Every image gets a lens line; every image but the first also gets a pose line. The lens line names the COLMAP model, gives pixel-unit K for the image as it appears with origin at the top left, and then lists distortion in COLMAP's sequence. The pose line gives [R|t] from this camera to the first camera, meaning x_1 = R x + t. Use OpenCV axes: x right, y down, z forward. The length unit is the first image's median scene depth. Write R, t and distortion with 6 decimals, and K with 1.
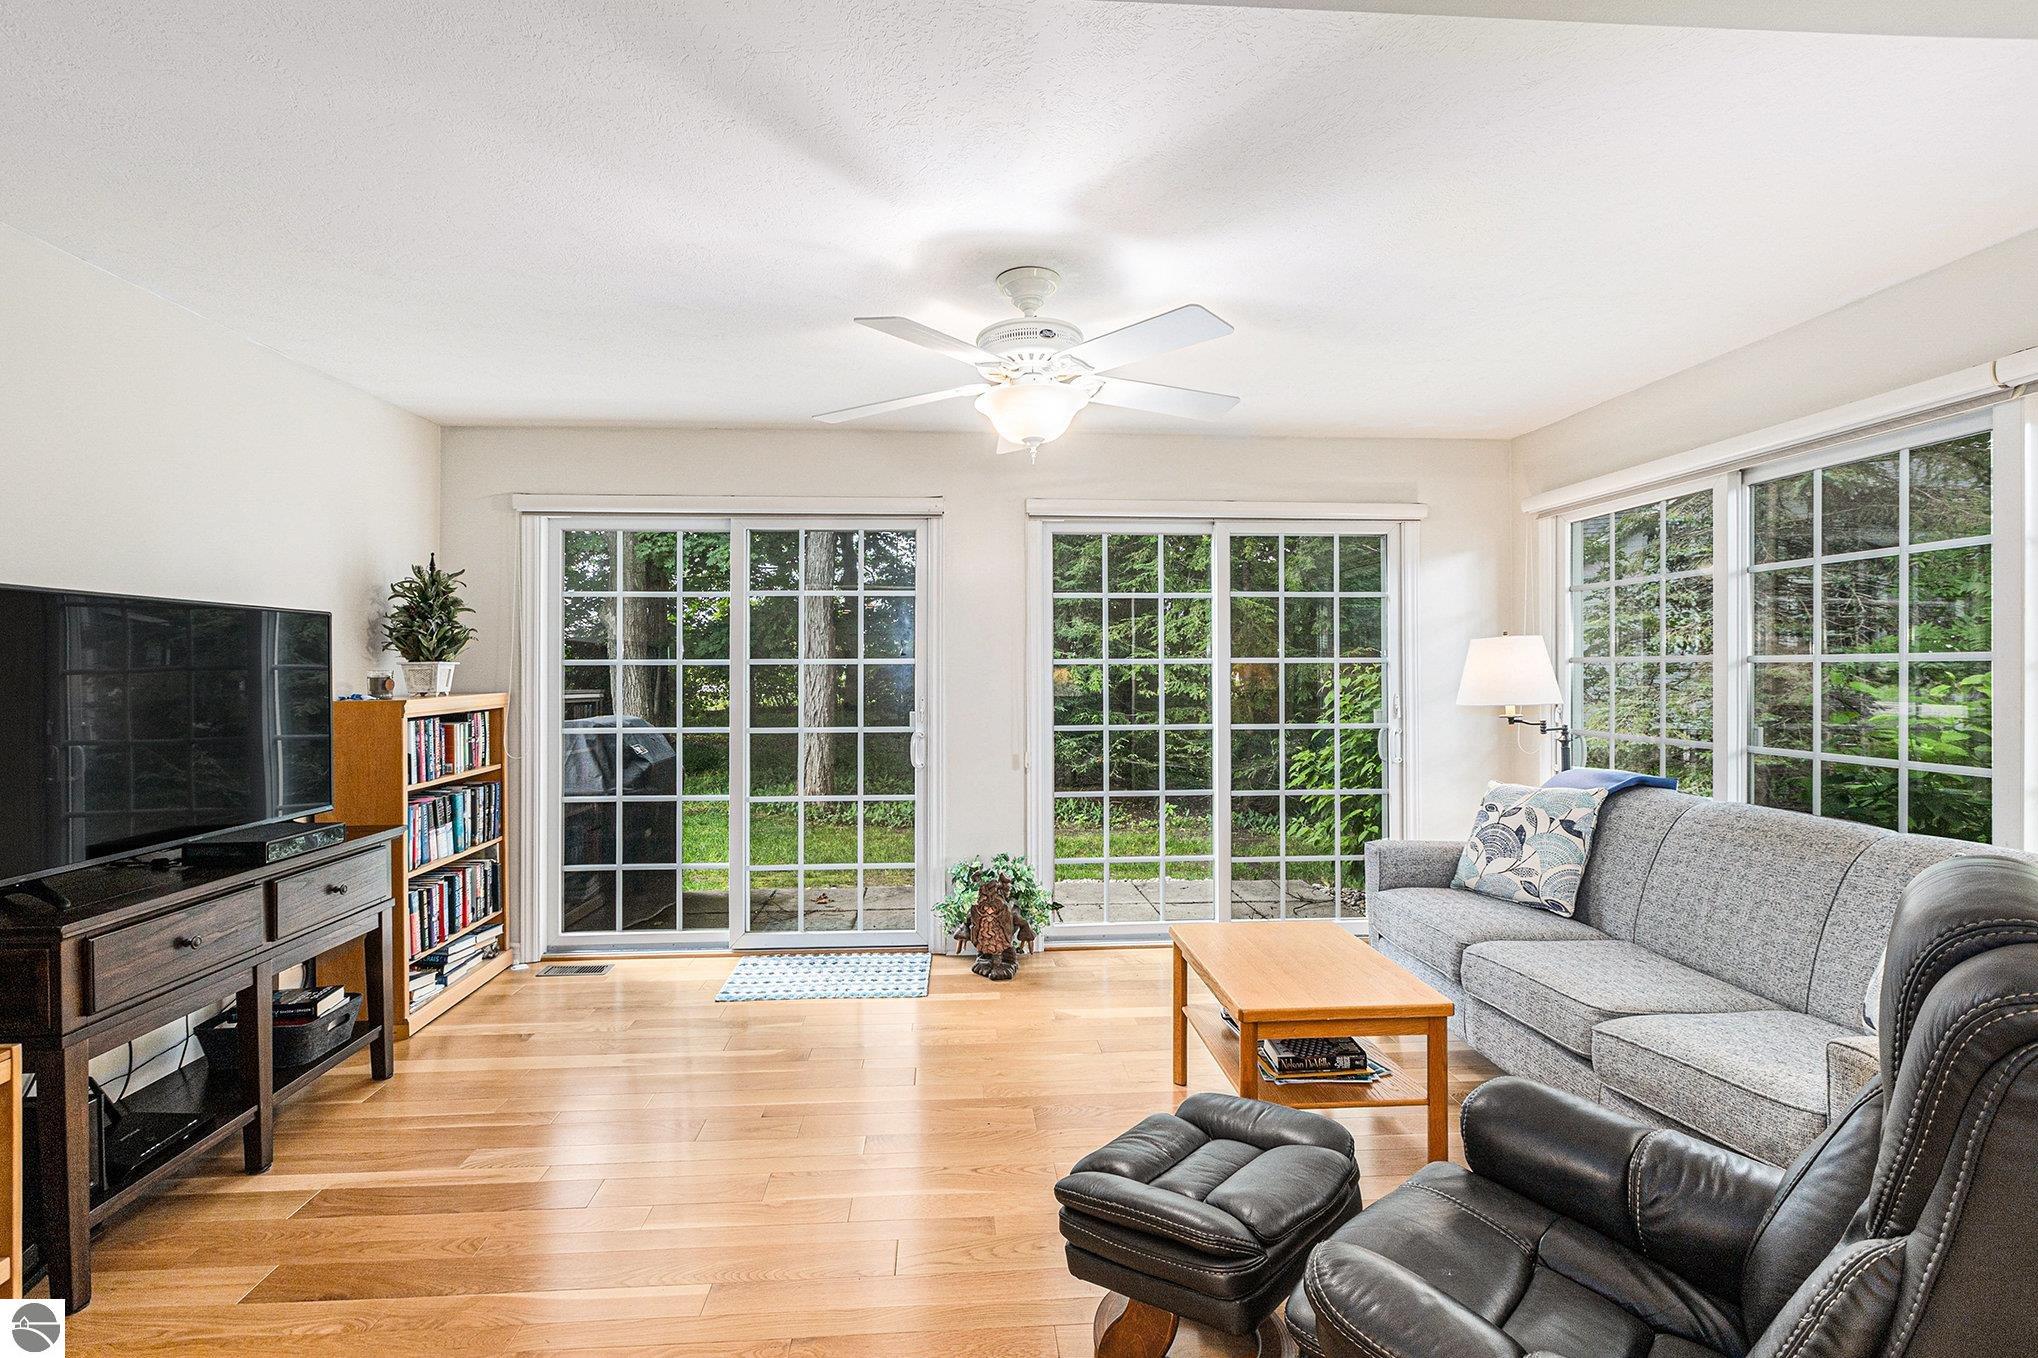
lens RADIAL K [[902.8, 0, 1027.4], [0, 902.8, 674.1], [0, 0, 1]] dist [-0.002673, 0.000611]
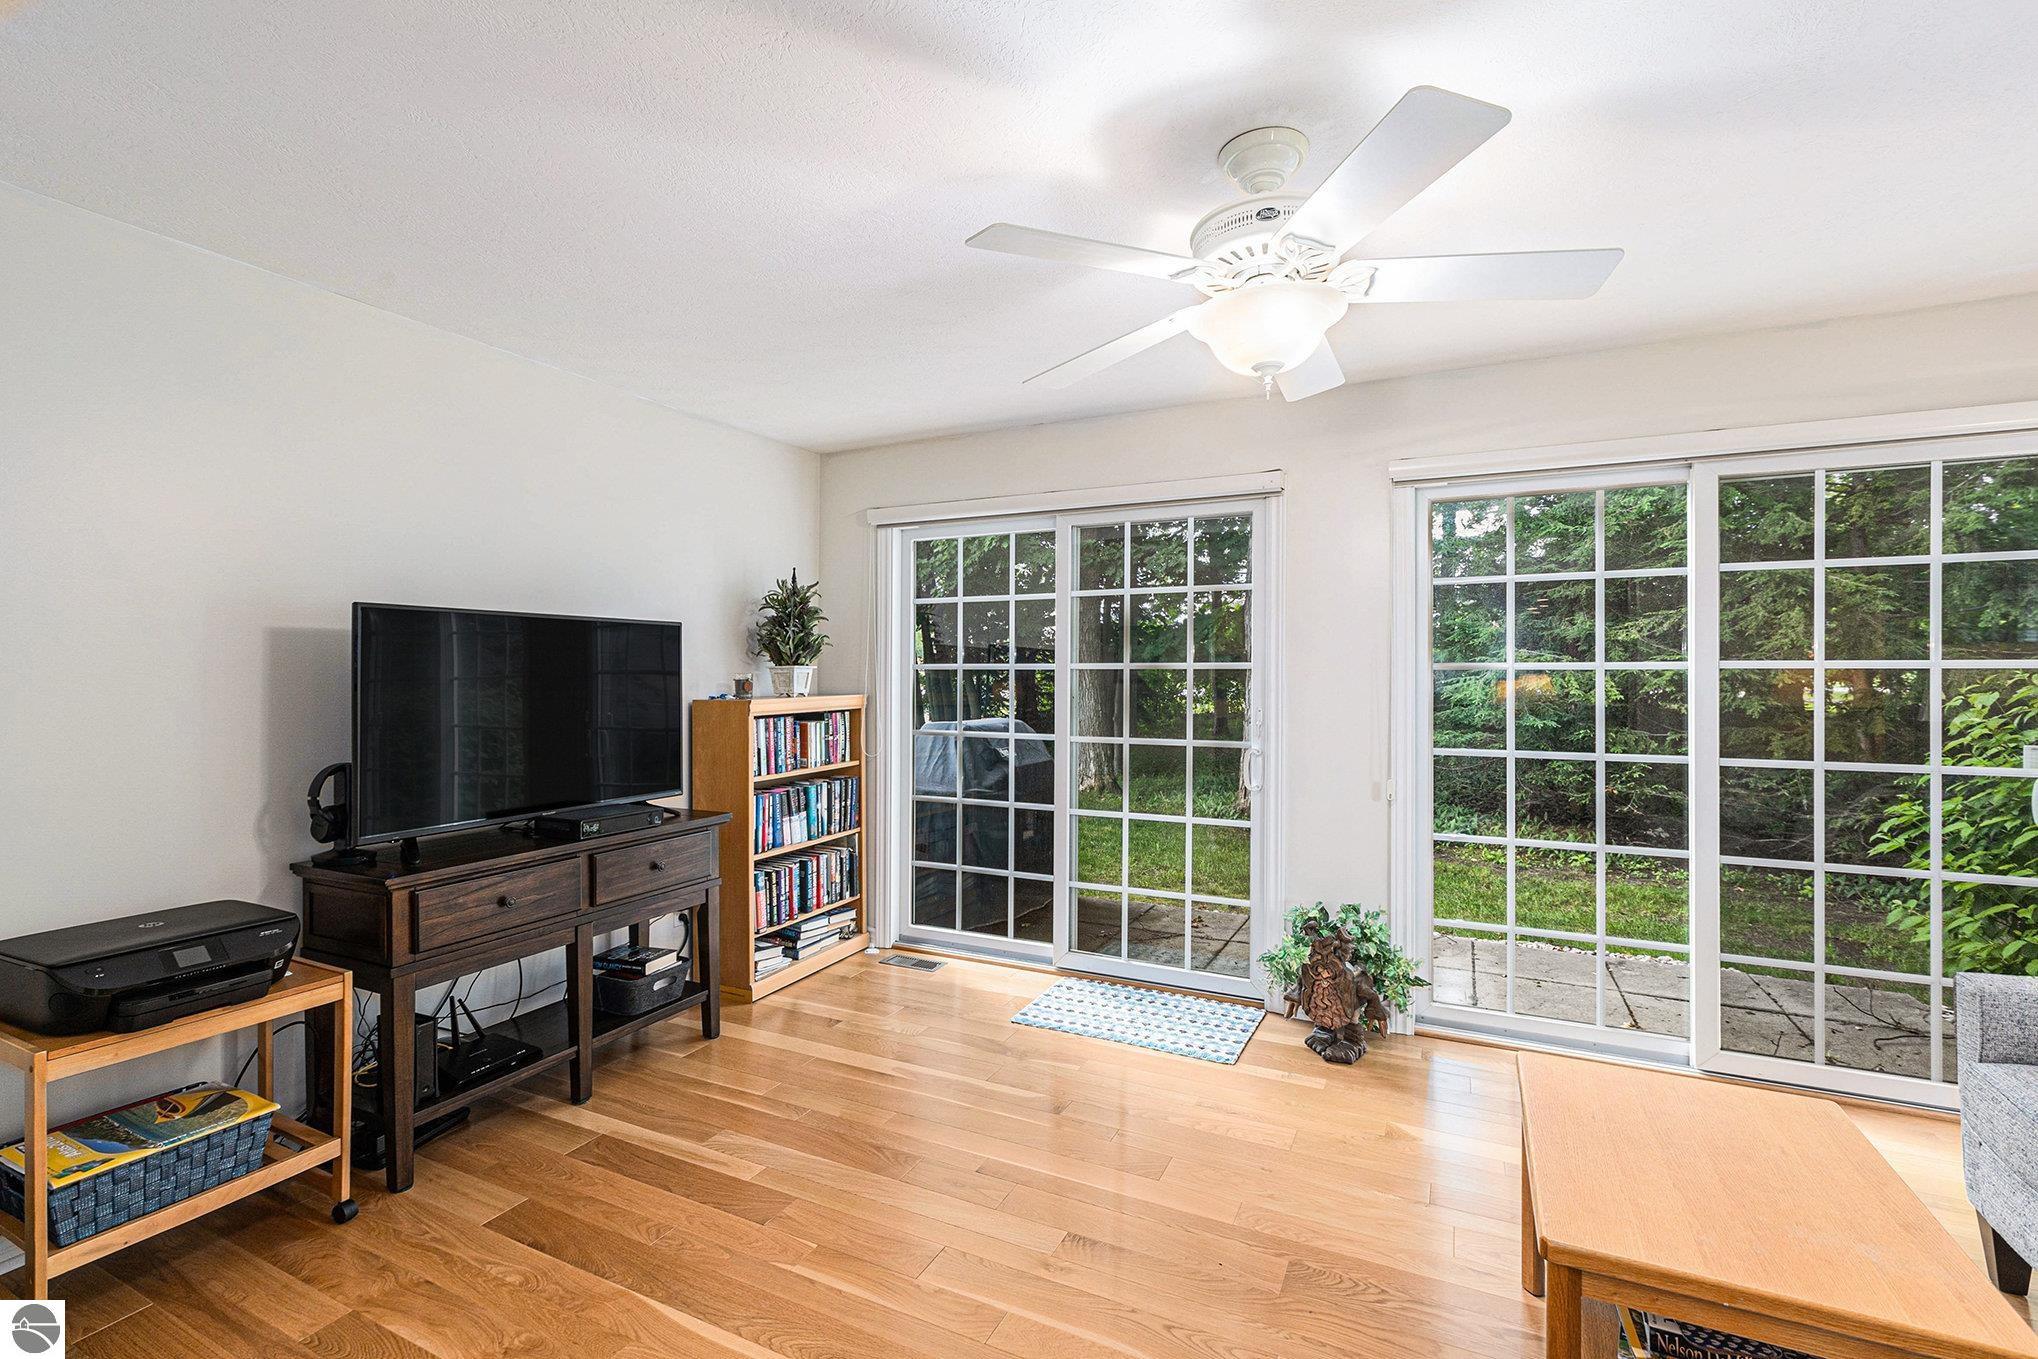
lens RADIAL K [[902.8, 0, 1028.9], [0, 902.8, 677.8], [0, 0, 1]] dist [-0.002673, 0.000611]
pose [[0.861388, 0.007117, -0.507898, 0.145890], [-0.007754, 0.999970, 0.000862, -0.002007], [0.507888, 0.003196, 0.861417, 0.177882]]
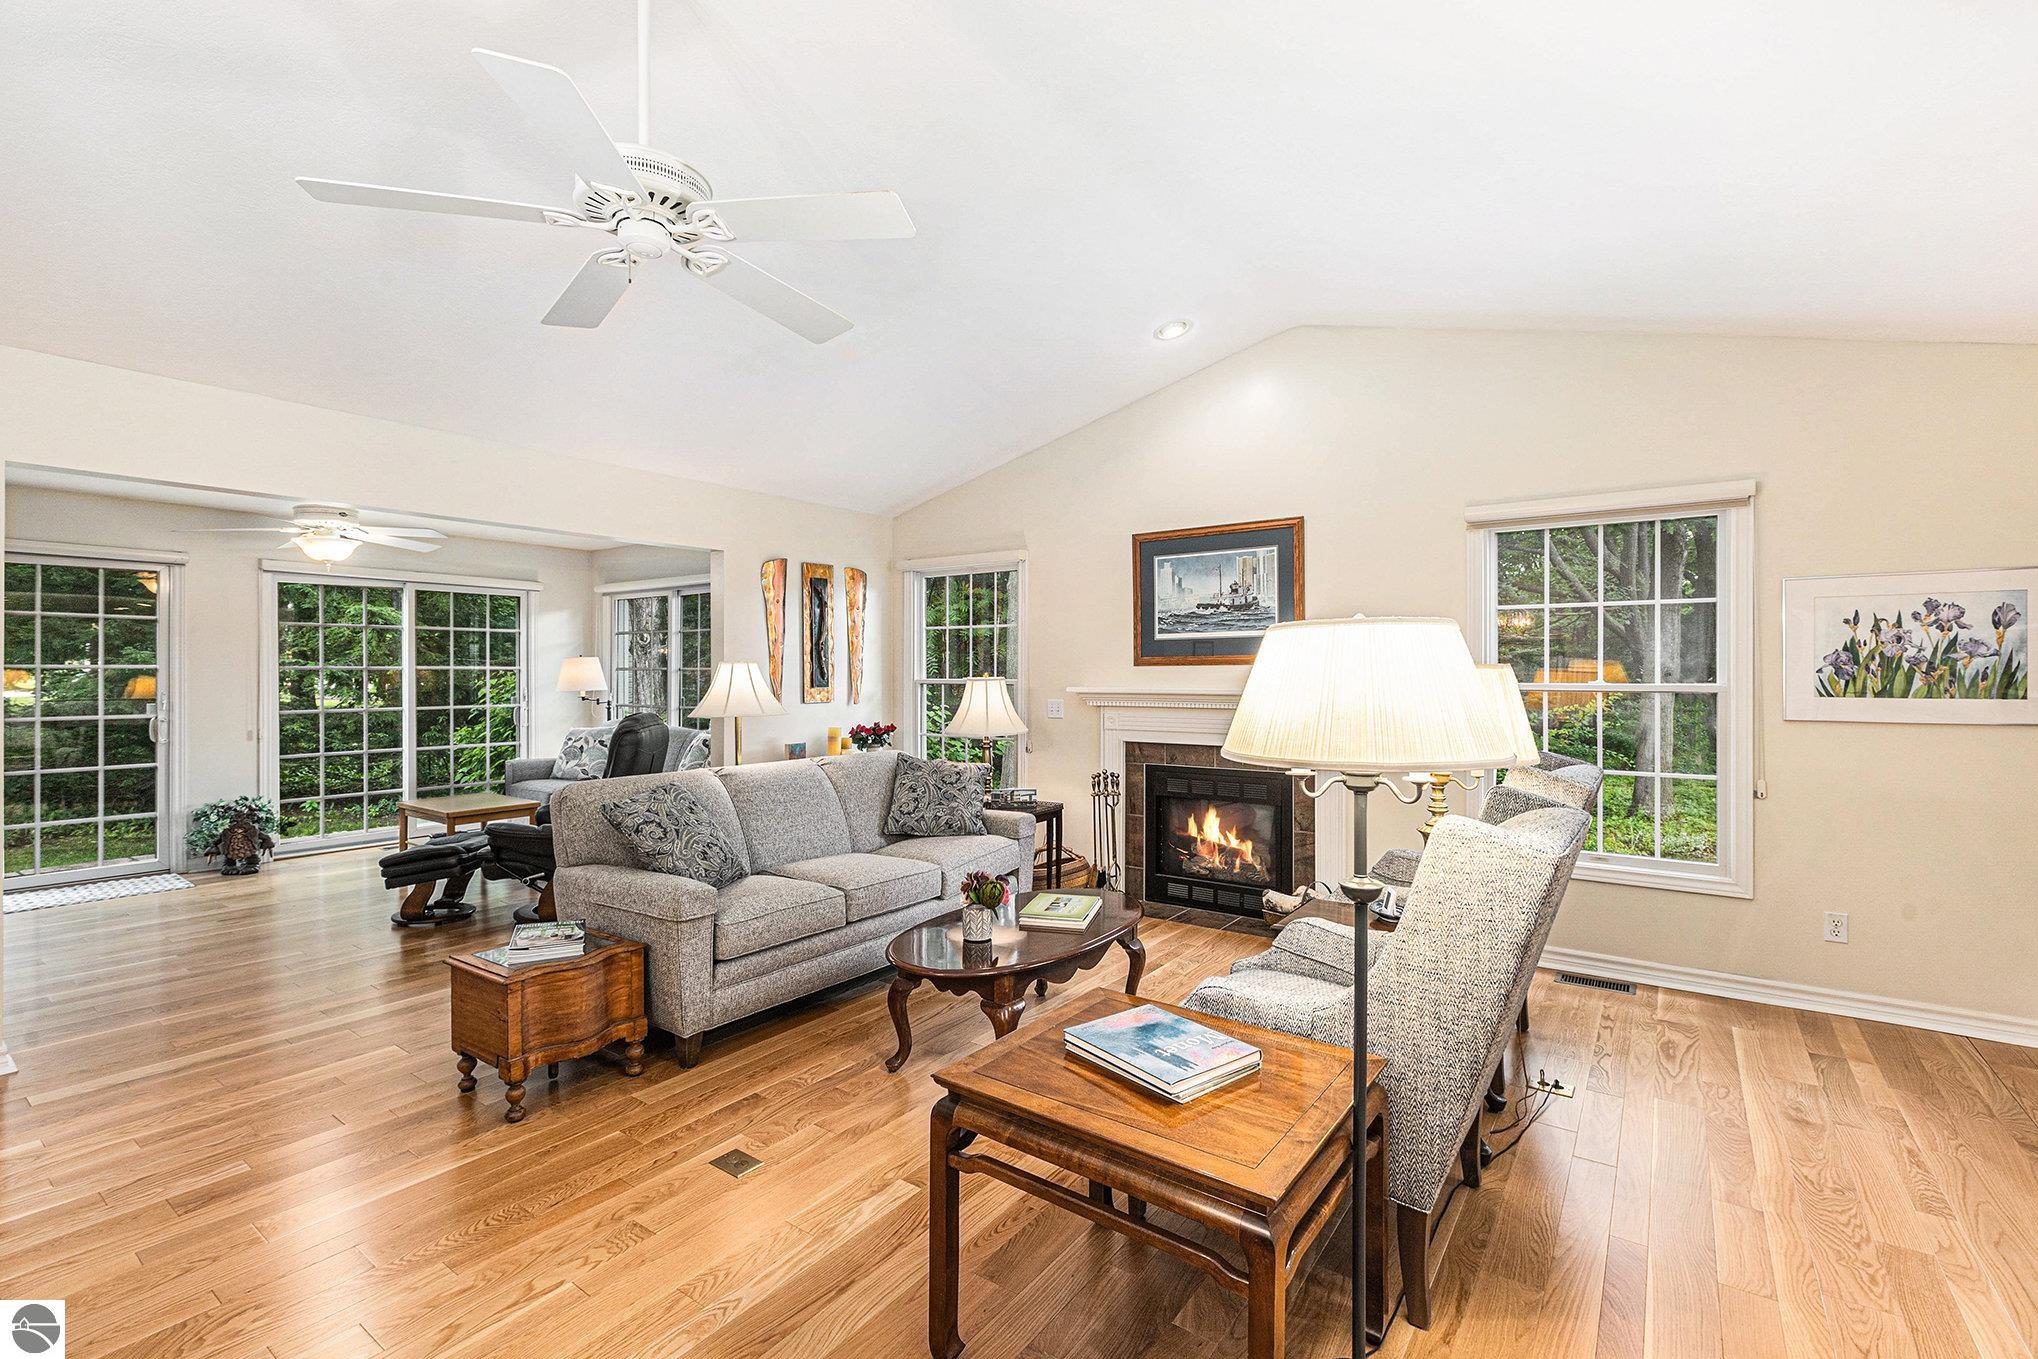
lens RADIAL K [[902.8, 0, 1022.7], [0, 902.8, 677.1], [0, 0, 1]] dist [-0.002673, 0.000611]
pose [[0.644356, 0.000401, 0.764726, -0.372174], [0.000934, 0.999999, -0.001311, 0.005805], [-0.764725, 0.001559, 0.644354, -1.046121]]
